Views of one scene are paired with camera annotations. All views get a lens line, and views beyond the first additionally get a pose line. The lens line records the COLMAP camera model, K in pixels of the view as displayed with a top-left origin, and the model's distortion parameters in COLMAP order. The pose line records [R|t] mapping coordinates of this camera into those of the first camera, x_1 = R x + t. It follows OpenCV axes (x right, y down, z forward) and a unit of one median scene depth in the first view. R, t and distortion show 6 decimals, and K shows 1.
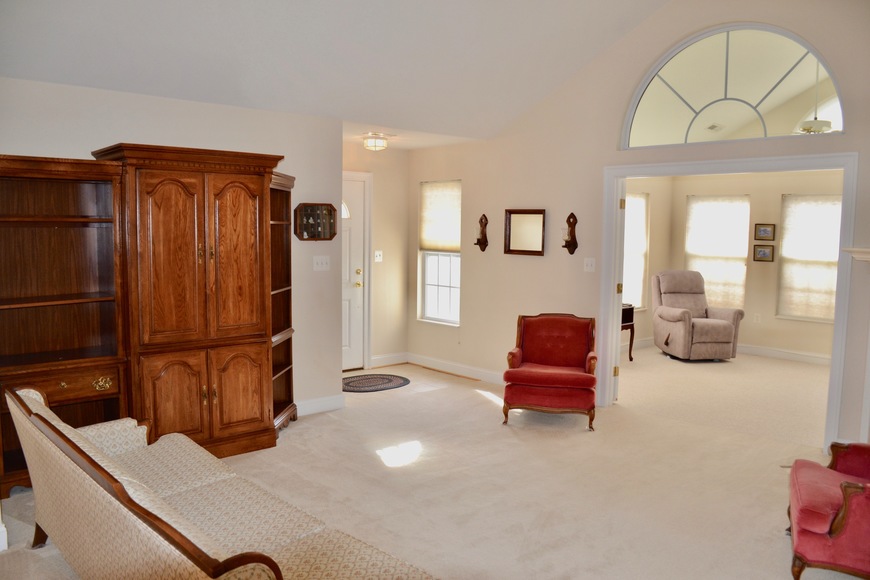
lens RADIAL K [[693.9, 0, 430.2], [0, 693.9, 300.3], [0, 0, 1]] dist [-0.146542, 0.103964]
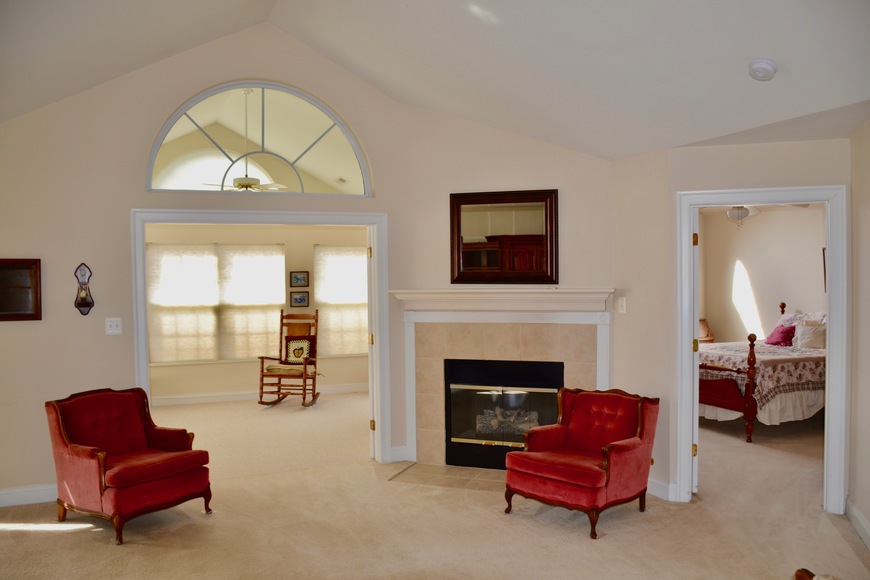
lens RADIAL K [[693.9, 0, 430.2], [0, 693.9, 300.3], [0, 0, 1]] dist [-0.146542, 0.103964]
pose [[0.321621, -0.046034, 0.945749, -0.305553], [0.112452, 0.993606, 0.010122, -0.035447], [-0.940167, 0.103096, 0.324741, 0.281103]]
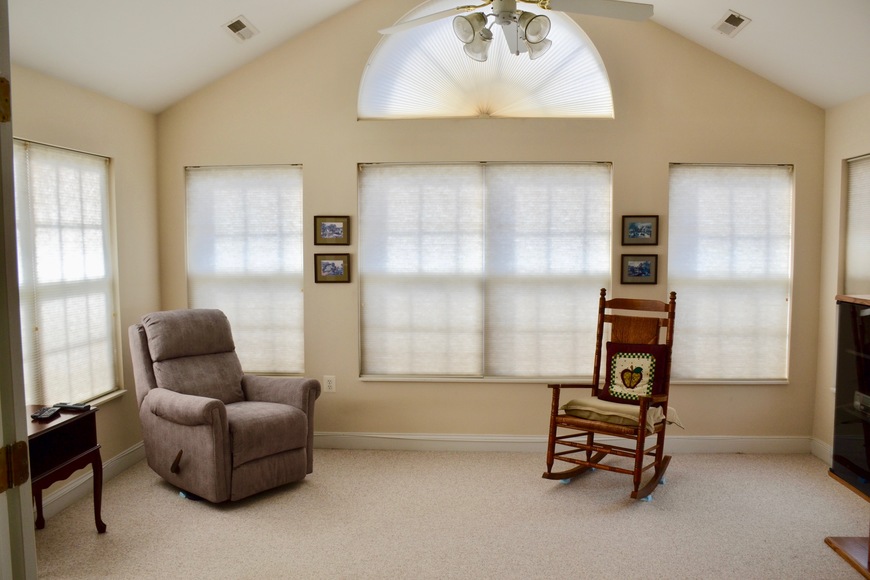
lens RADIAL K [[693.9, 0, 430.2], [0, 693.9, 300.3], [0, 0, 1]] dist [-0.146542, 0.103964]
pose [[0.731984, -0.069772, 0.677740, 0.170001], [0.083236, 0.996449, 0.012684, -0.045647], [-0.676219, 0.047127, 0.735192, 0.543478]]
